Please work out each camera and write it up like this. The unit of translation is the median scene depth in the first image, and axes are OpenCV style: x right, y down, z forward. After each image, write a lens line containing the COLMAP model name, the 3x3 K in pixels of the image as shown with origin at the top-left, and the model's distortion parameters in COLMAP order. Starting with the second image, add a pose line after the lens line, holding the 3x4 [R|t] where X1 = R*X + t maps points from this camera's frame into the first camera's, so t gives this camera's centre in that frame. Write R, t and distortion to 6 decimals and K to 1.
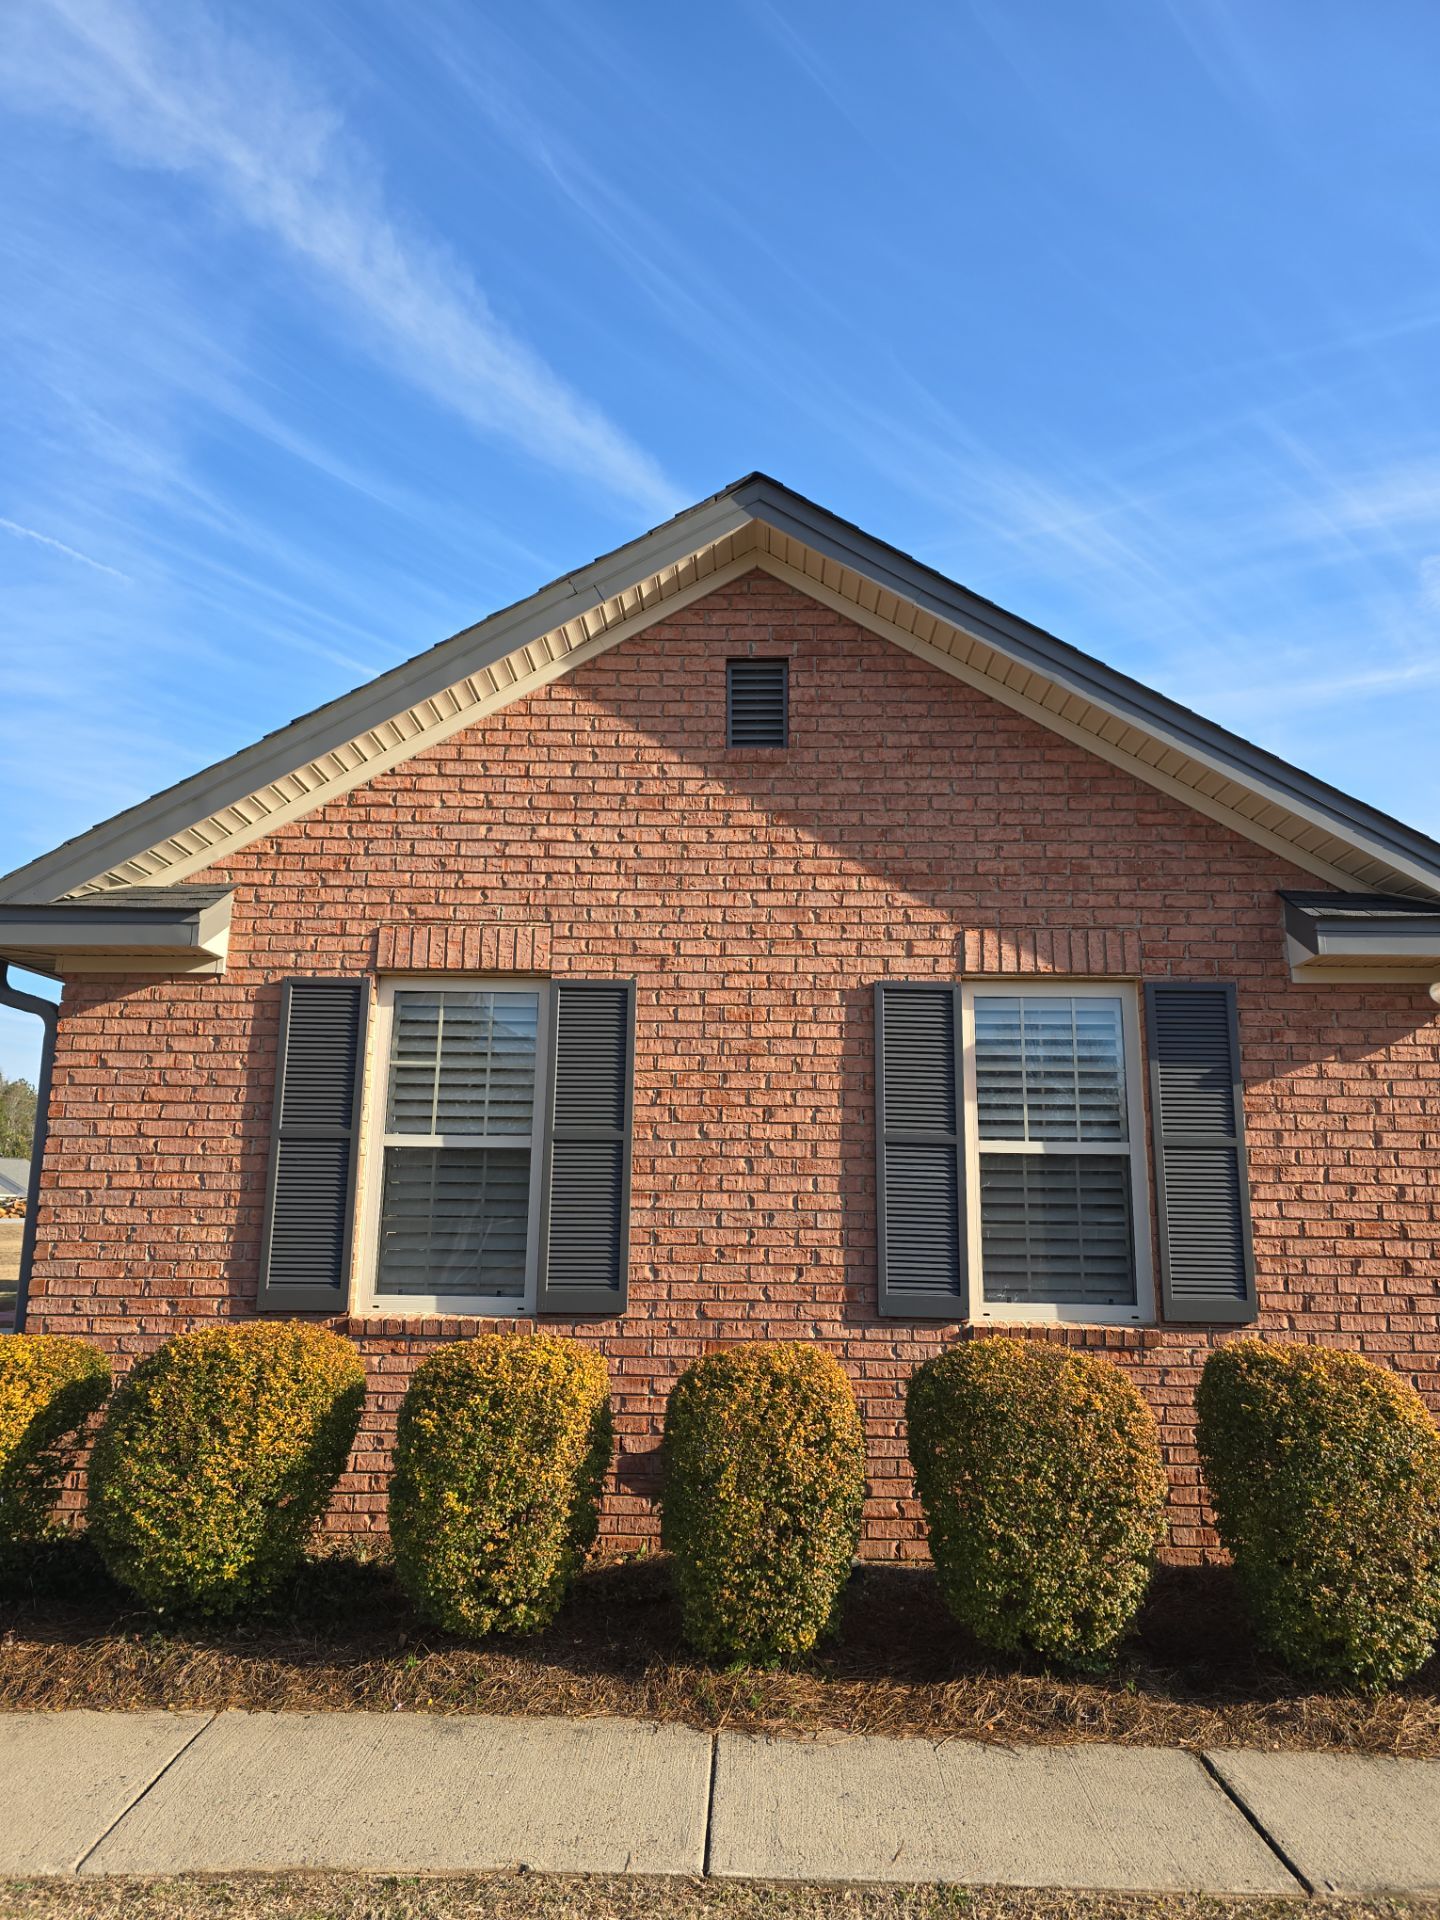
lens RADIAL K [[1296.4, 0, 720.0], [0, 1296.4, 960.0], [0, 0, 1]] dist [0.092580, -0.099897]
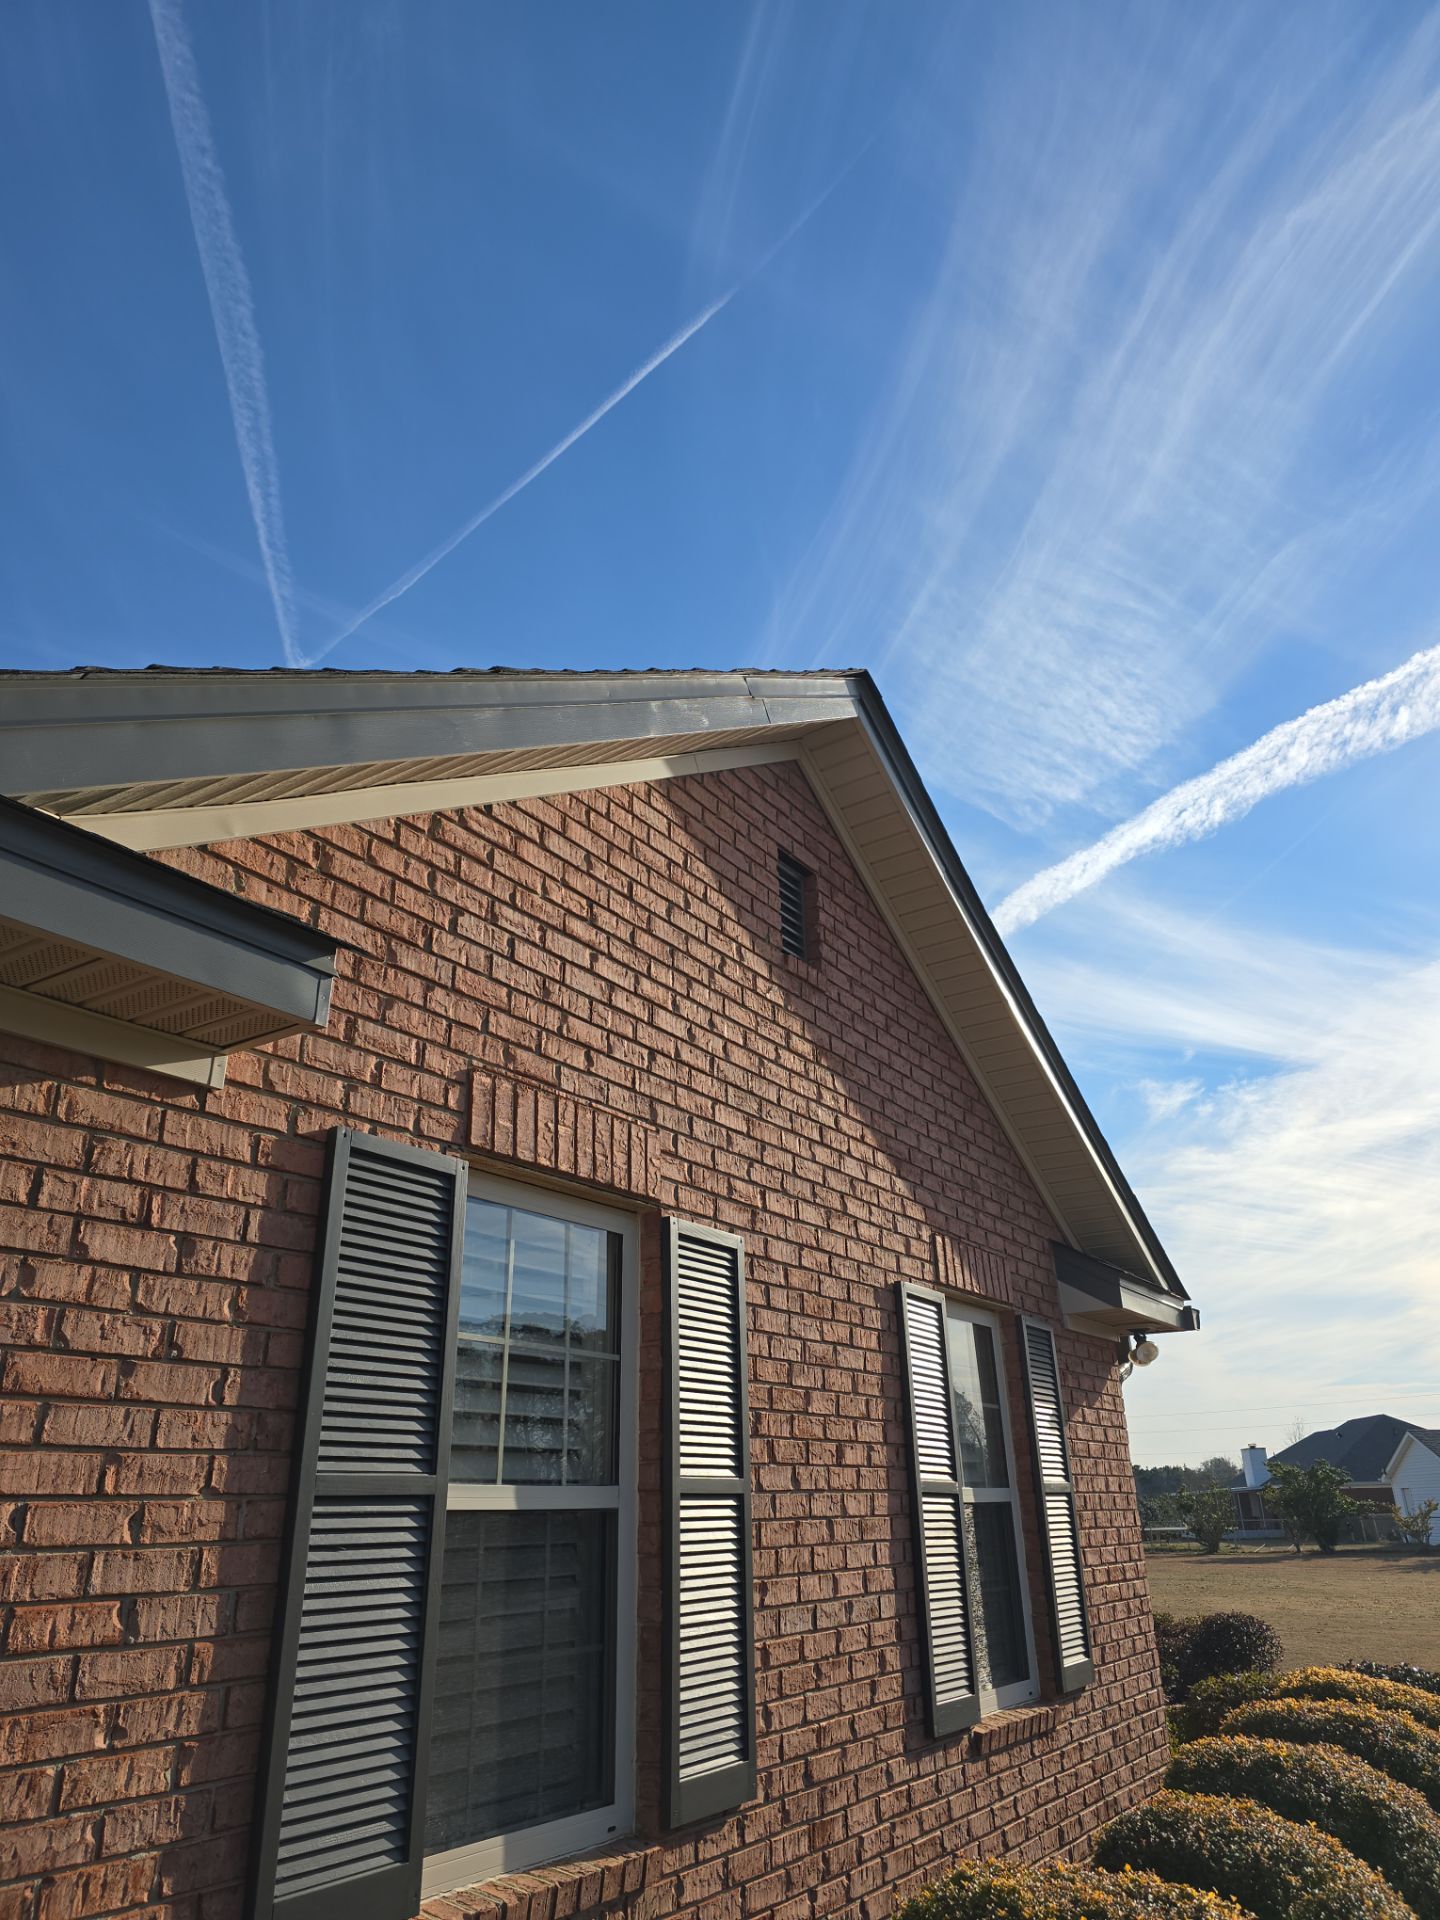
lens RADIAL K [[1296.4, 0, 720.0], [0, 1296.4, 960.0], [0, 0, 1]] dist [0.092580, -0.099897]
pose [[0.535388, 0.307640, 0.786586, -0.644301], [-0.117386, 0.949369, -0.291407, 0.076408], [-0.836409, 0.063682, 0.544393, 0.620261]]
